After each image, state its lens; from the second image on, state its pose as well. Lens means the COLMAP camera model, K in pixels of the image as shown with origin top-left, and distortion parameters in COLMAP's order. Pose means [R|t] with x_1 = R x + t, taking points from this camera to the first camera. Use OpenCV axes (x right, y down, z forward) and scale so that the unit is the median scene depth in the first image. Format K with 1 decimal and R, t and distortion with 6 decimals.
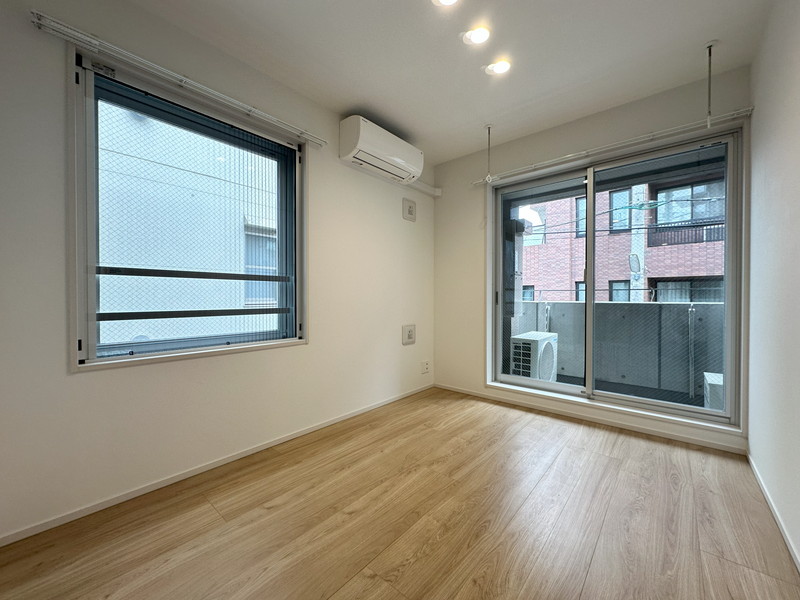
lens RADIAL K [[317.8, 0, 399.1], [0, 317.8, 299.6], [0, 0, 1]] dist [-0.001435, 0.000025]
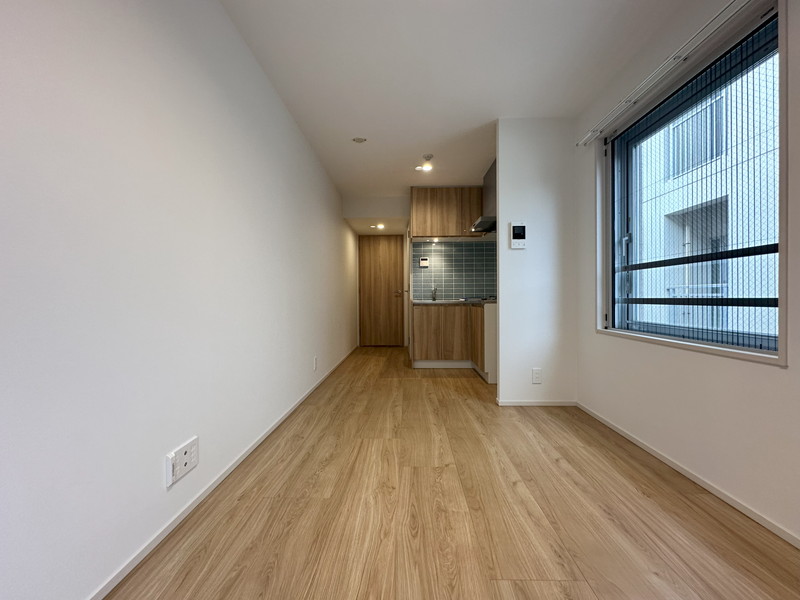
lens RADIAL K [[317.8, 0, 400.2], [0, 317.8, 297.8], [0, 0, 1]] dist [-0.001435, 0.000025]
pose [[-0.772582, 0.003911, -0.634903, 0.790564], [0.000795, 0.999986, 0.005192, 0.033884], [0.634915, 0.003507, -0.772574, 1.507276]]
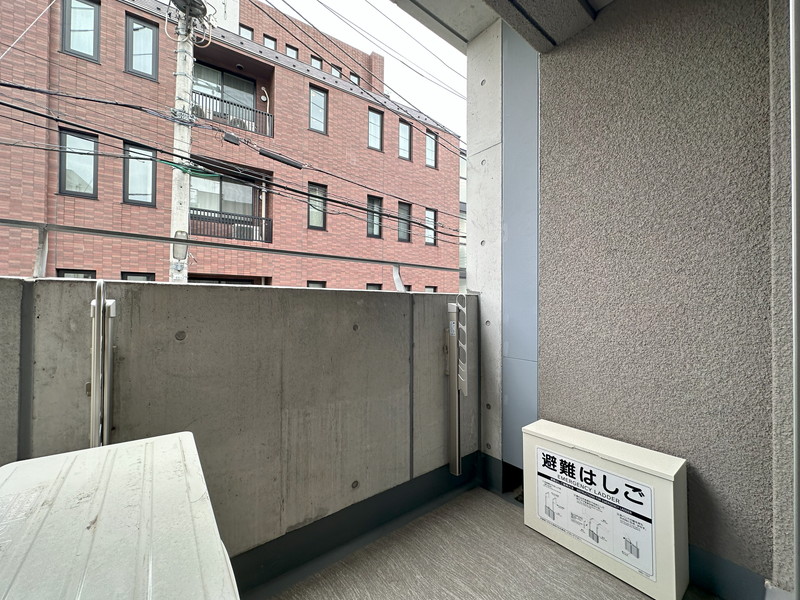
lens RADIAL K [[317.8, 0, 399.9], [0, 317.8, 301.1], [0, 0, 1]] dist [-0.001435, 0.000025]
pose [[0.193617, 0.008854, 0.981037, 0.226630], [0.000309, 0.999959, -0.009086, 0.018076], [-0.981077, 0.002062, 0.193606, 0.574644]]
